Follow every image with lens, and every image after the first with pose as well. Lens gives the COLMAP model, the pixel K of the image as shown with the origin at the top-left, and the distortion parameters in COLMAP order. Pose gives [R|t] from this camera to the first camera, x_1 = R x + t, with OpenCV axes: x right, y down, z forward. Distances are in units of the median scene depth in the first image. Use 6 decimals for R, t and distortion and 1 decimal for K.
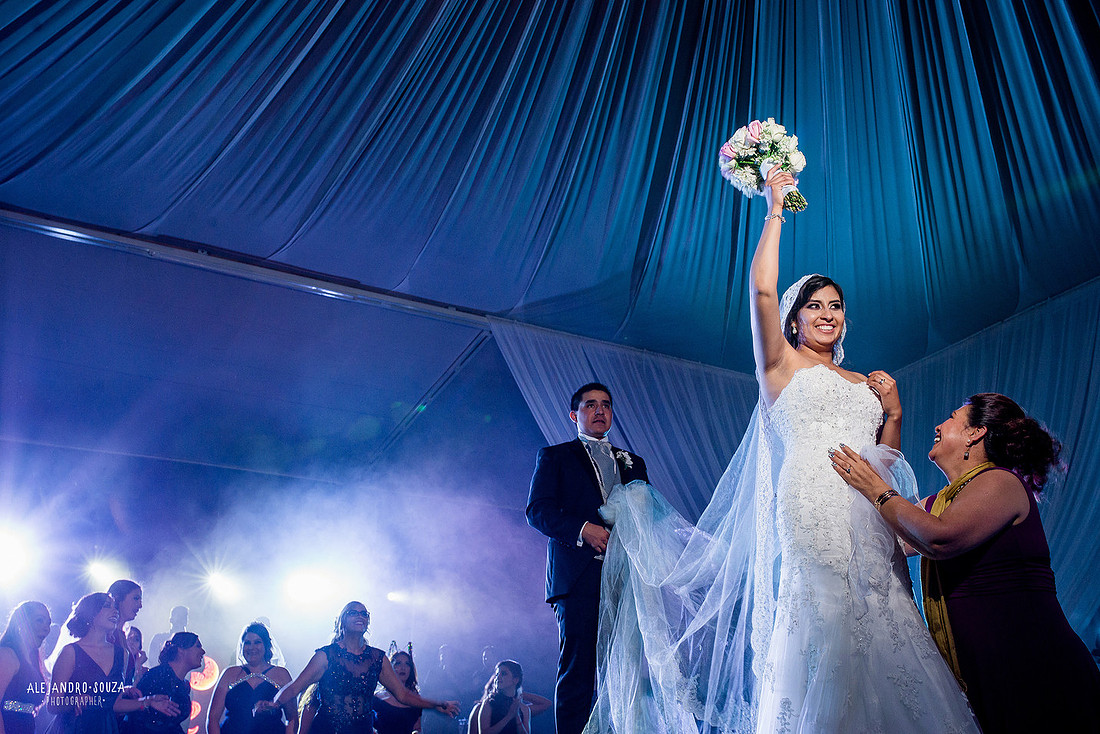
lens RADIAL K [[1059.3, 0, 550.0], [0, 1059.3, 367.0], [0, 0, 1]] dist [-0.048729, 0.007811]
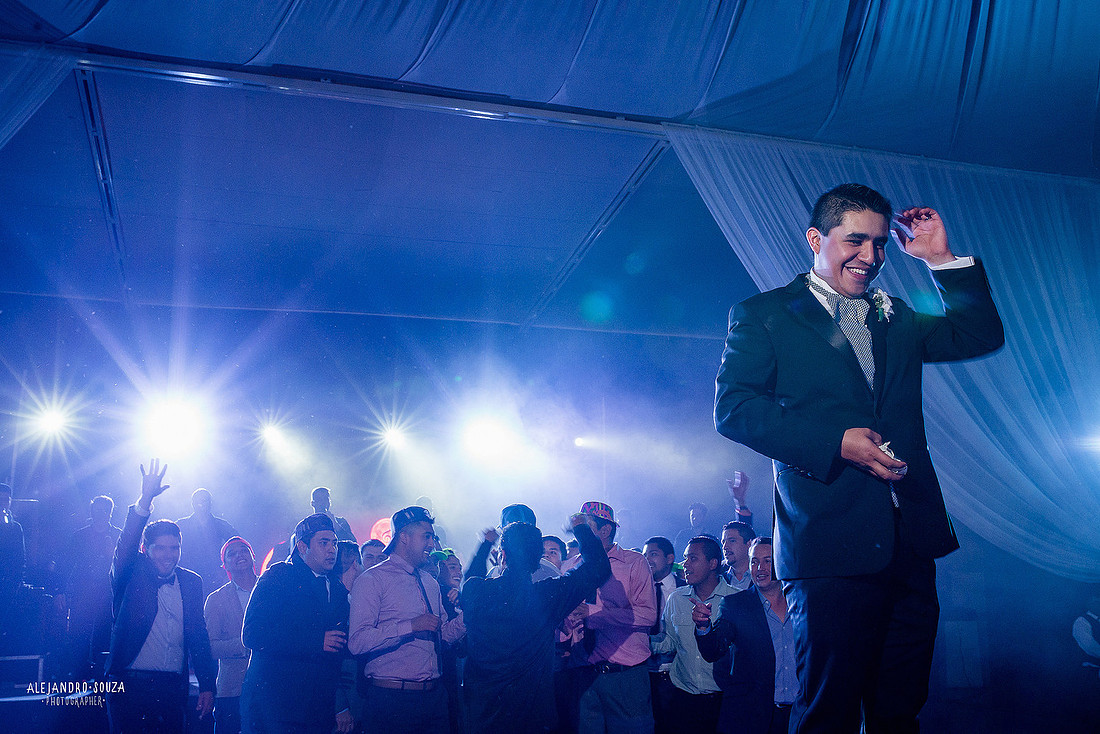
lens RADIAL K [[1059.3, 0, 550.0], [0, 1059.3, 367.0], [0, 0, 1]] dist [-0.048729, 0.007811]
pose [[0.982418, -0.056165, -0.178045, -0.009223], [0.086435, 0.982142, 0.167112, -0.006260], [0.165480, -0.179563, 0.969729, 0.146549]]
